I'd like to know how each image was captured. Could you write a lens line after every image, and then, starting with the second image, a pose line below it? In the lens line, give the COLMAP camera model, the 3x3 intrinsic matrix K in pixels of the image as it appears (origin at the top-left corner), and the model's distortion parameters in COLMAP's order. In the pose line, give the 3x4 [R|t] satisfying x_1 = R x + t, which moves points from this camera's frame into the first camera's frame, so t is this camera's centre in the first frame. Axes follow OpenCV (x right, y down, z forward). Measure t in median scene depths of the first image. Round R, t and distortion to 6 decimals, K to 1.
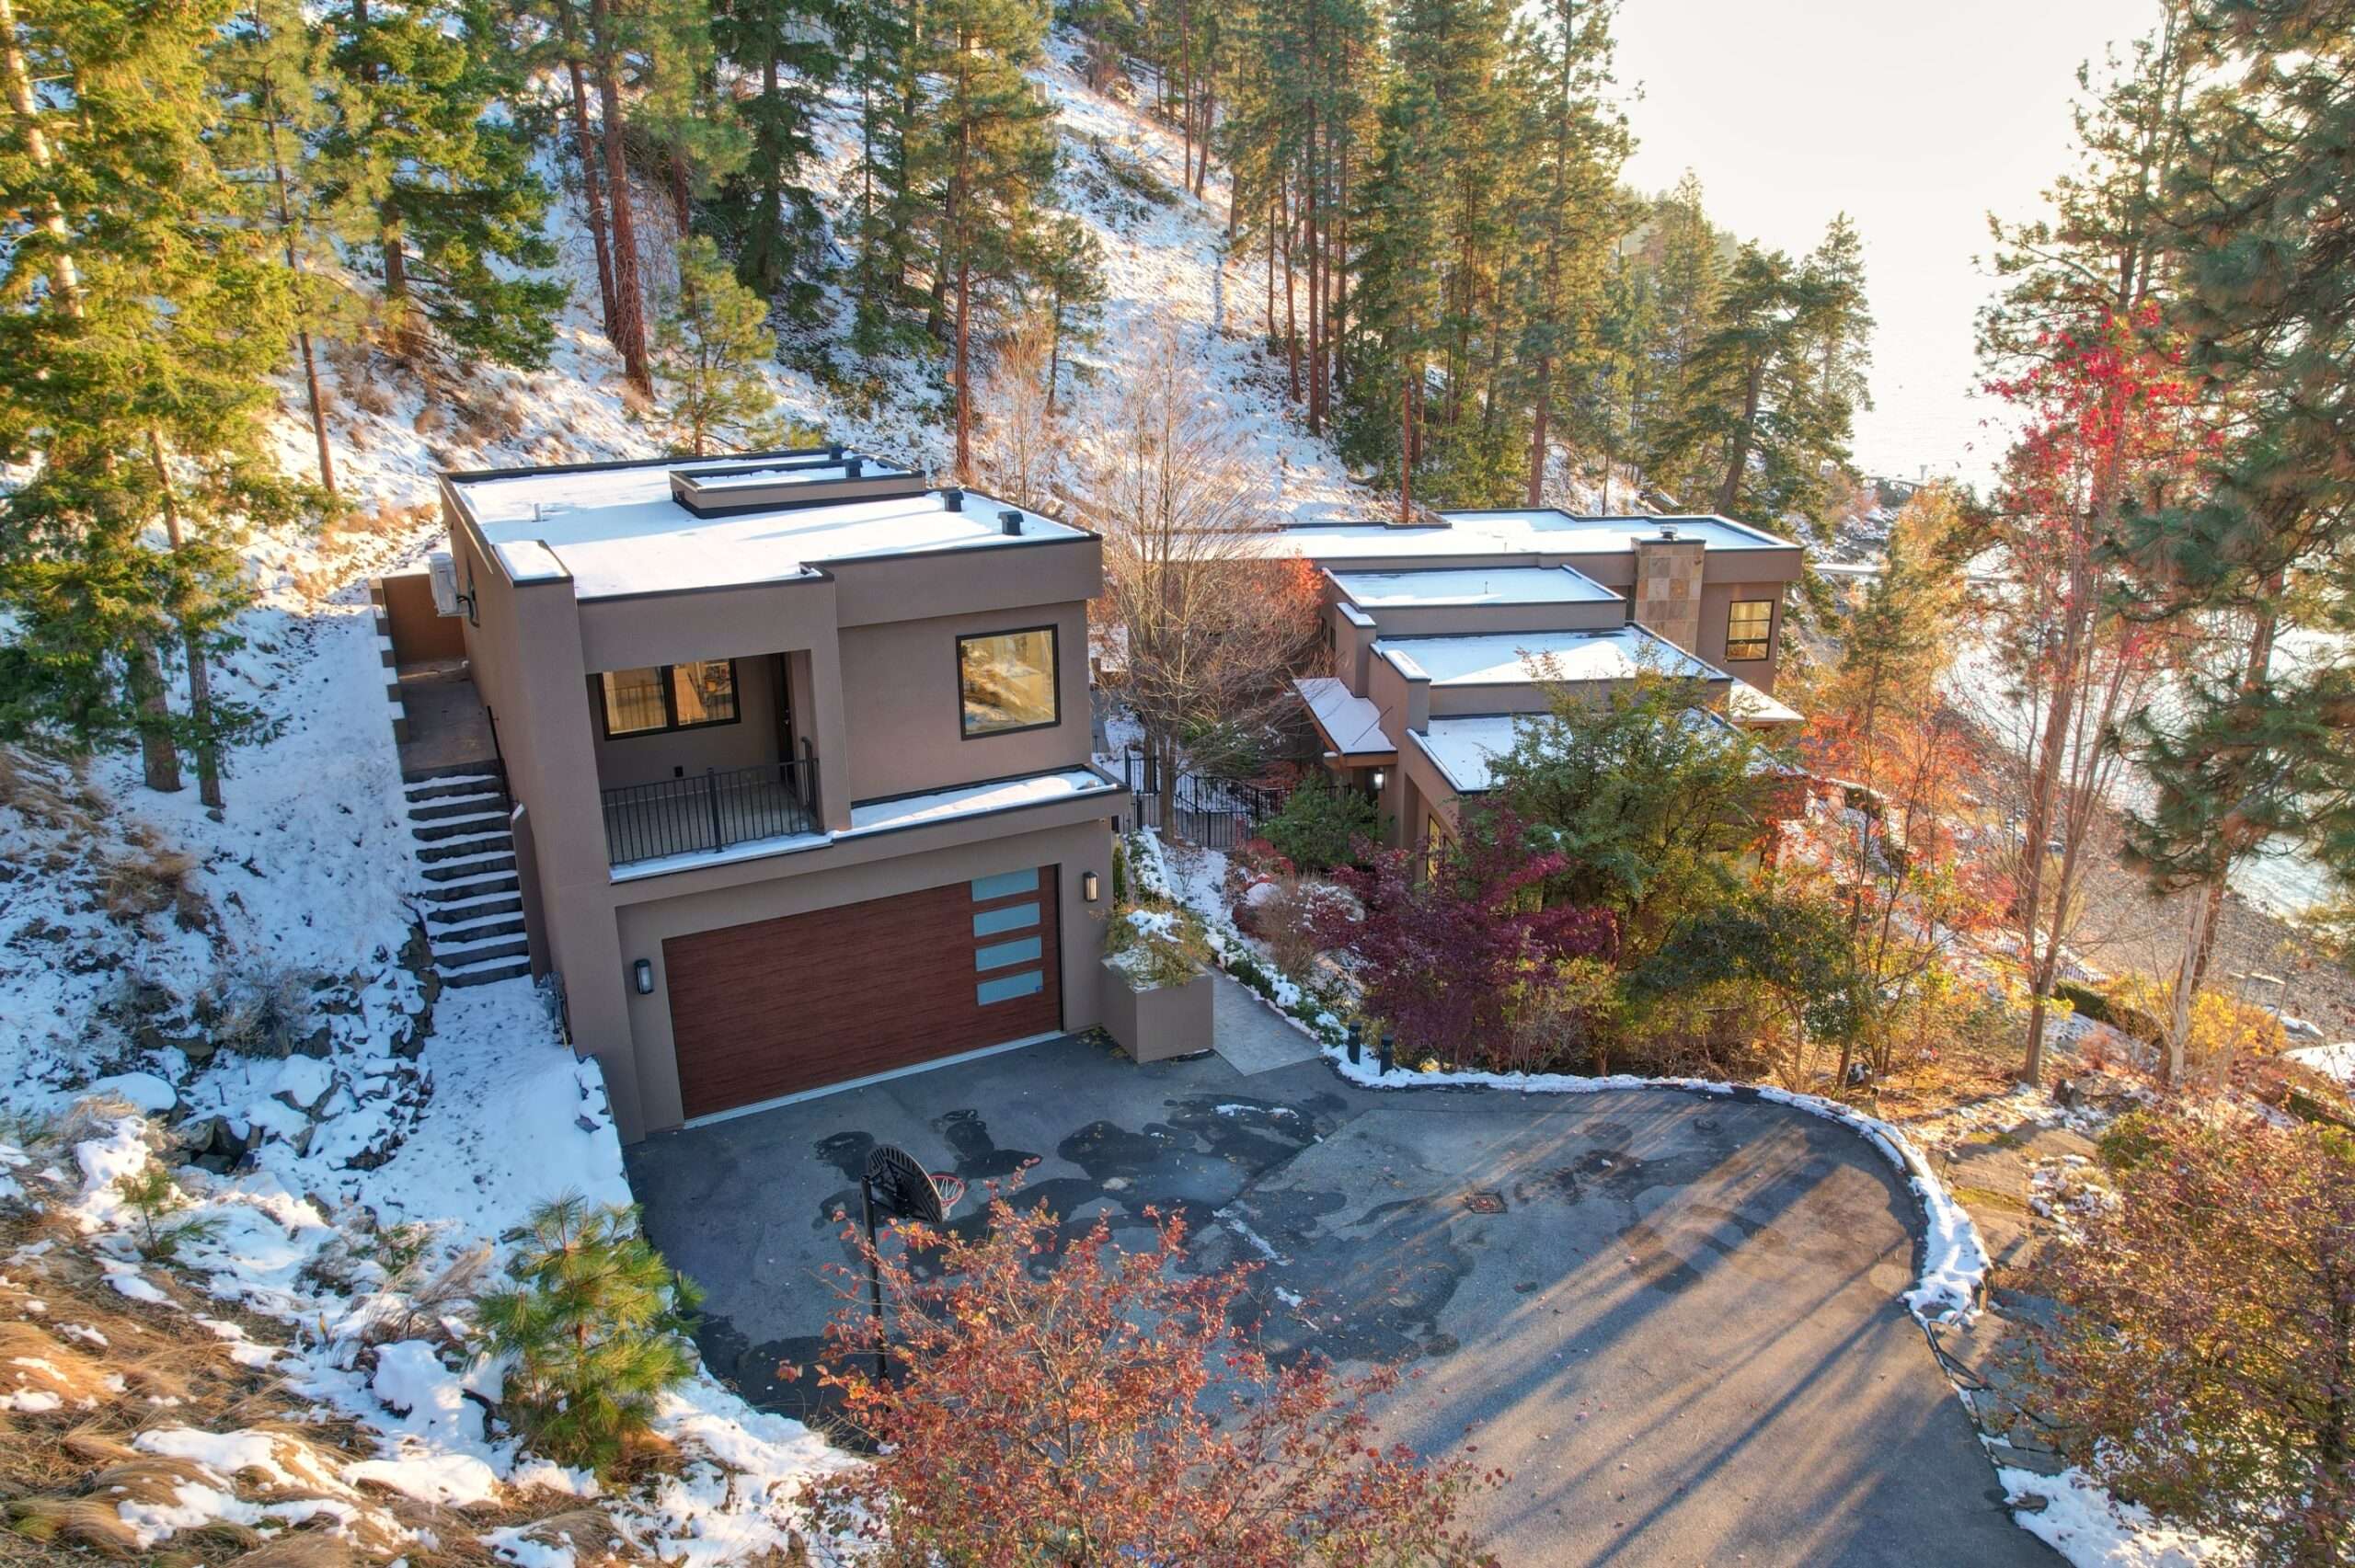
lens RADIAL K [[1609.5, 0, 1177.5], [0, 1609.5, 784.0], [0, 0, 1]] dist [-0.092519, -0.006224]
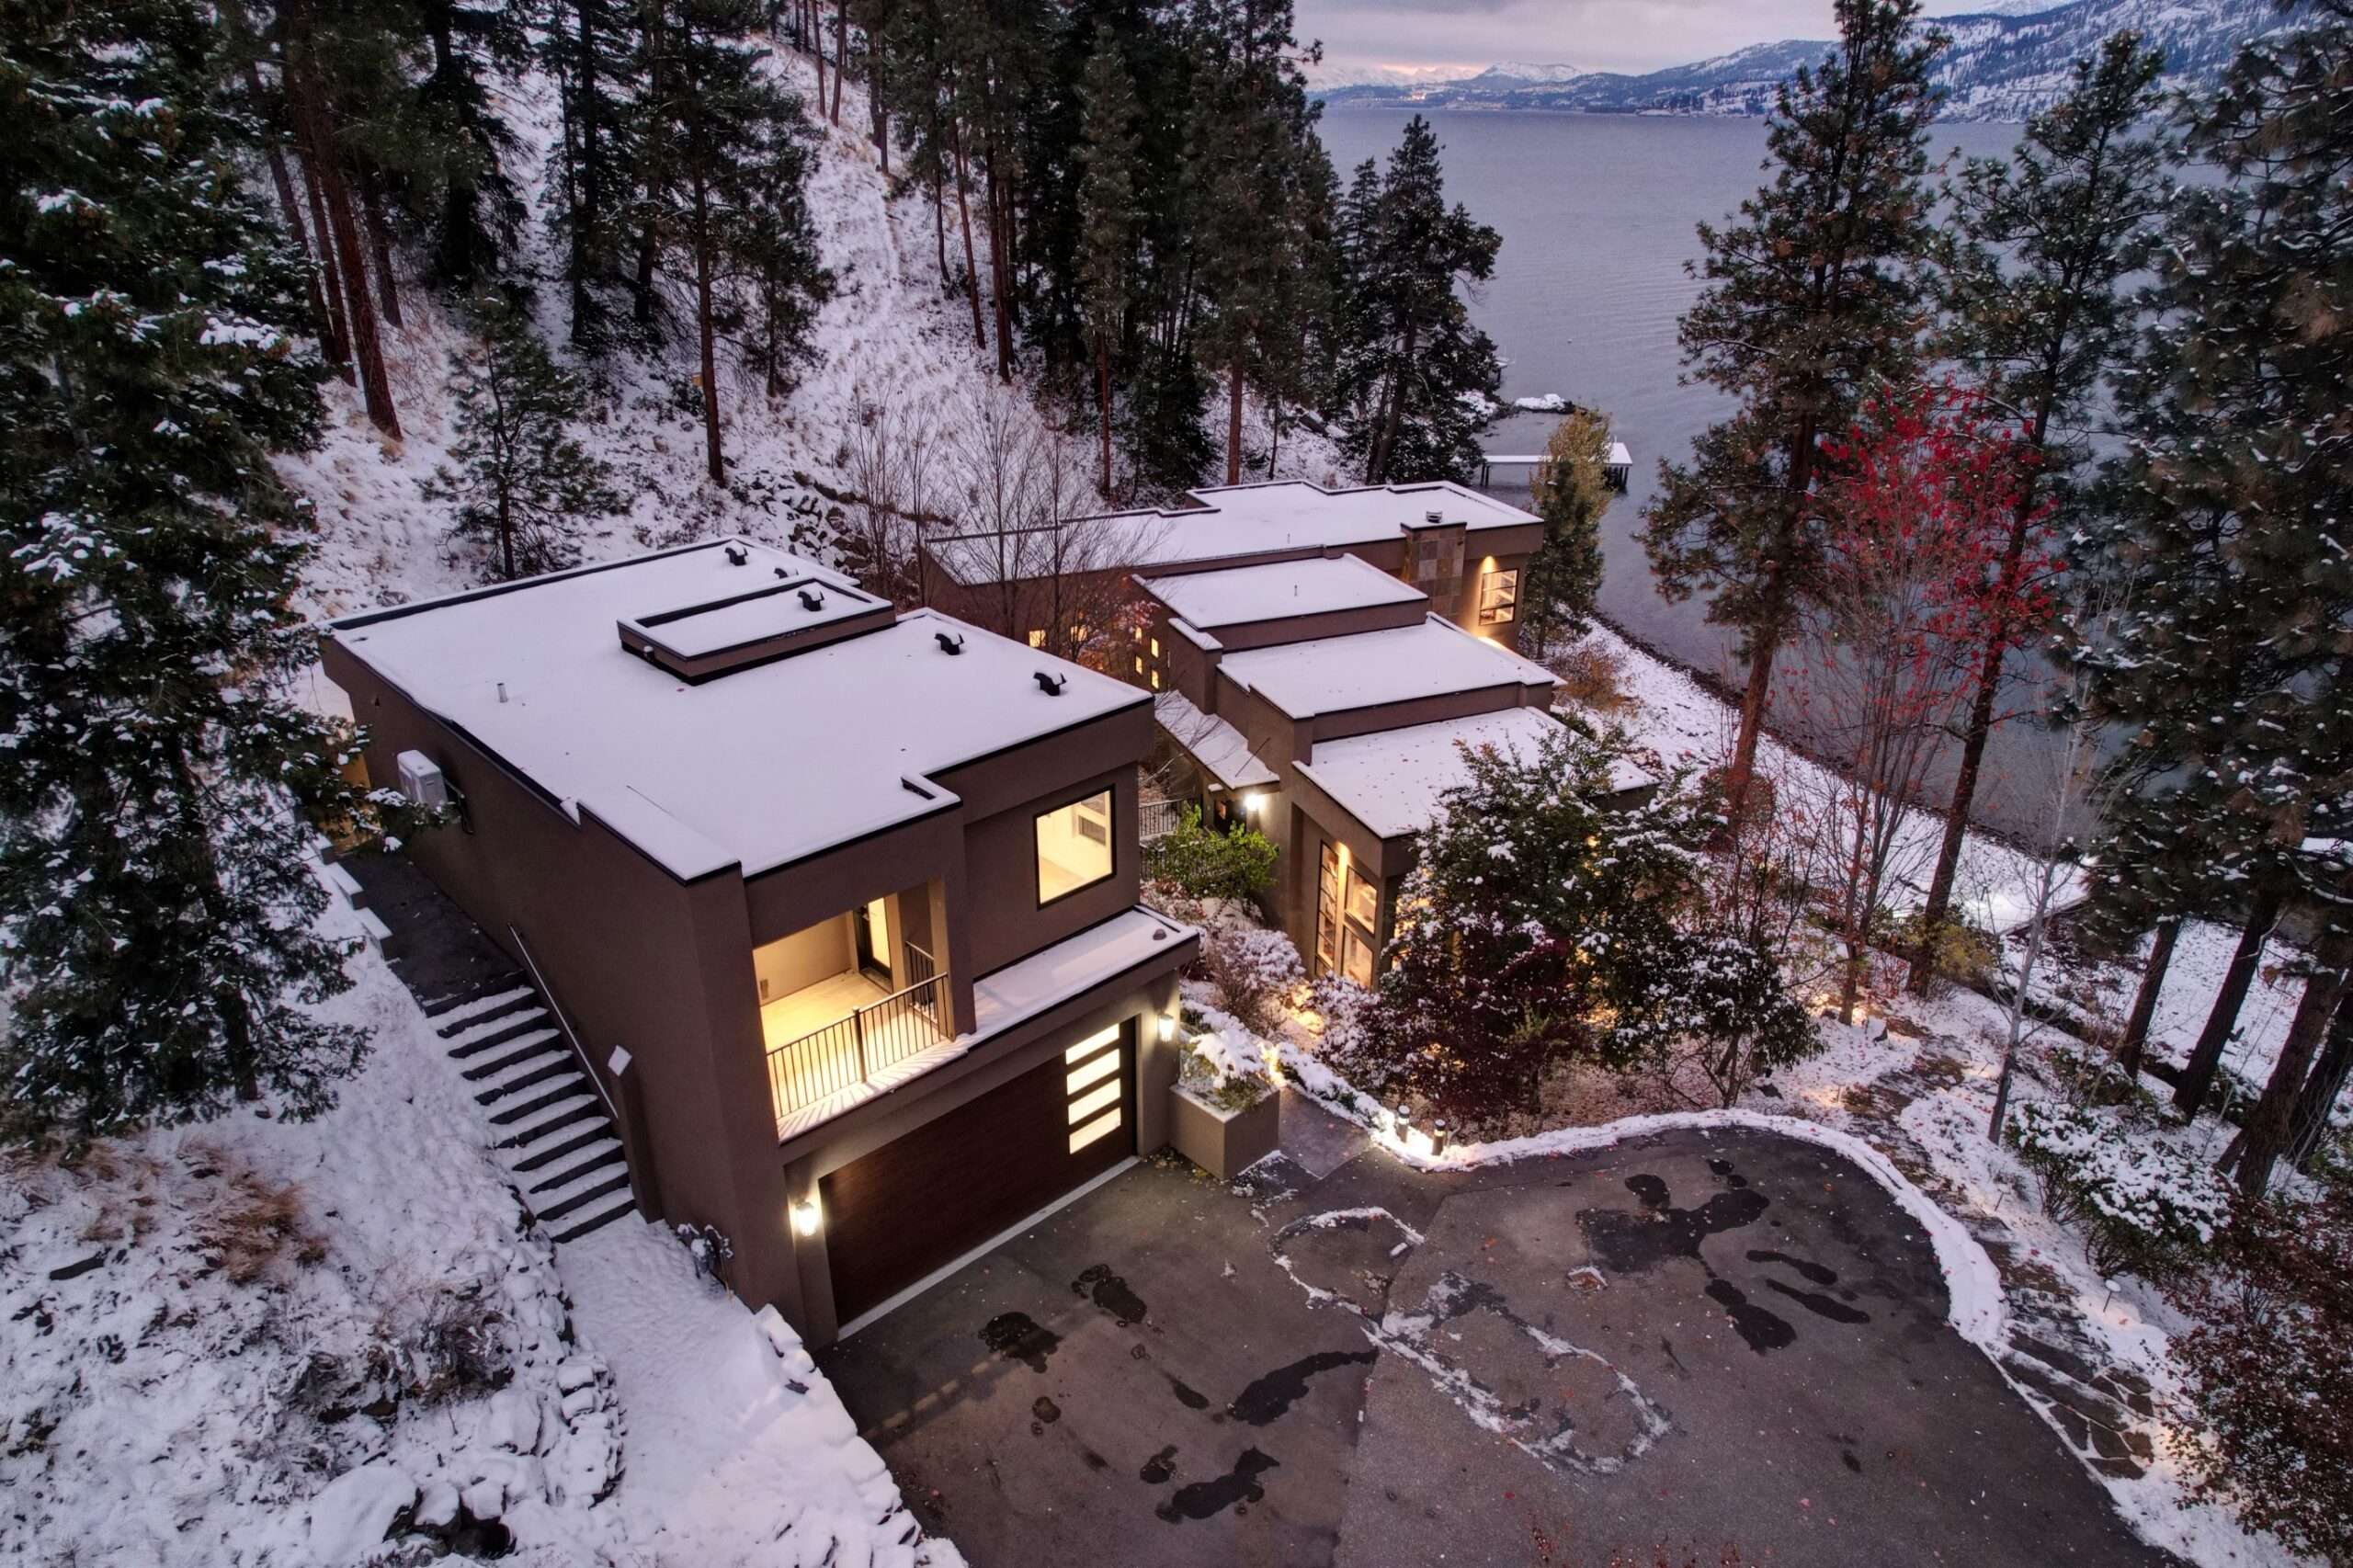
lens RADIAL K [[1541.1, 0, 1176.5], [0, 1541.1, 784.0], [0, 0, 1]] dist [-0.120428, 0.005546]
pose [[0.956734, -0.110129, 0.269315, -0.178509], [0.080787, 0.989753, 0.117737, -0.125487], [-0.279522, -0.090886, 0.955828, 0.033240]]
